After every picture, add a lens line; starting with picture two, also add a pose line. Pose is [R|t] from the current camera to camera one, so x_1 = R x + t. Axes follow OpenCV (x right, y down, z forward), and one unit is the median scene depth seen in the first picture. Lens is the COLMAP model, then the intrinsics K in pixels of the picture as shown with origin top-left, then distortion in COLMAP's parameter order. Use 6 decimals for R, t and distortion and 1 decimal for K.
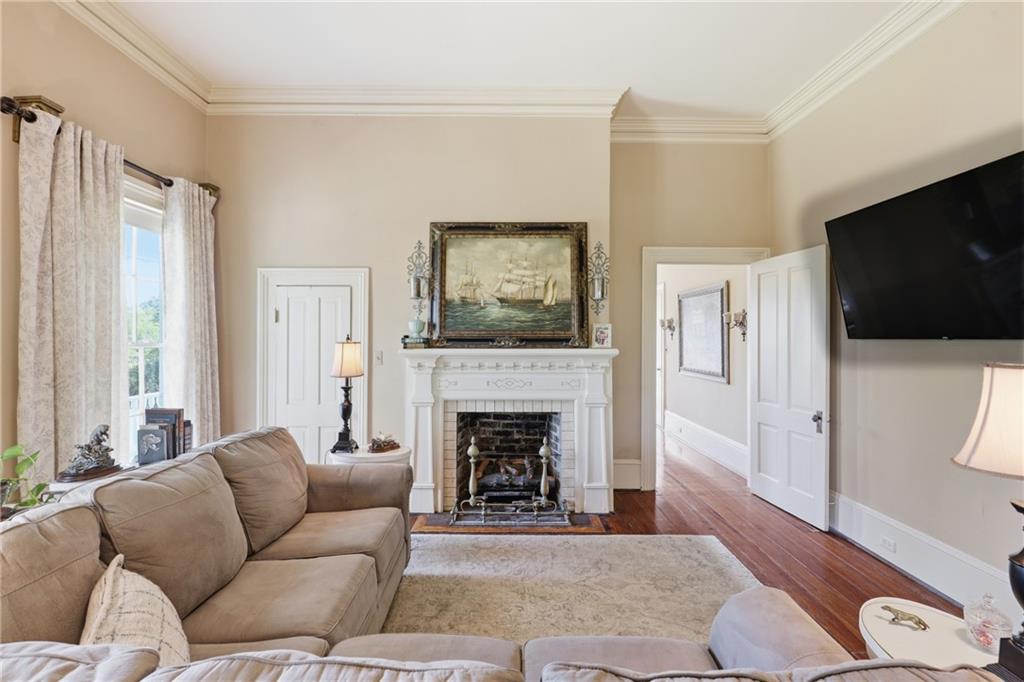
lens RADIAL K [[474.2, 0, 515.1], [0, 474.2, 338.0], [0, 0, 1]] dist [0.001839, 0.000360]
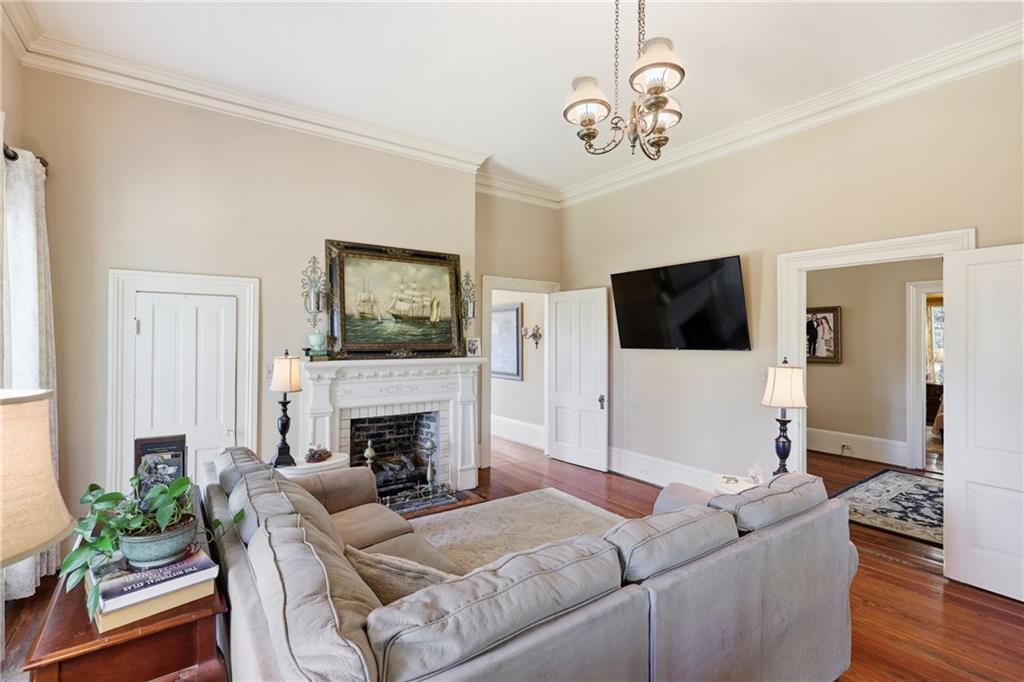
lens RADIAL K [[474.2, 0, 501.0], [0, 474.2, 339.4], [0, 0, 1]] dist [0.001839, 0.000360]
pose [[0.824725, -0.000255, 0.565534, -0.458877], [0.000973, 0.999999, -0.000969, -0.023207], [-0.565533, 0.001349, 0.824724, -0.078321]]
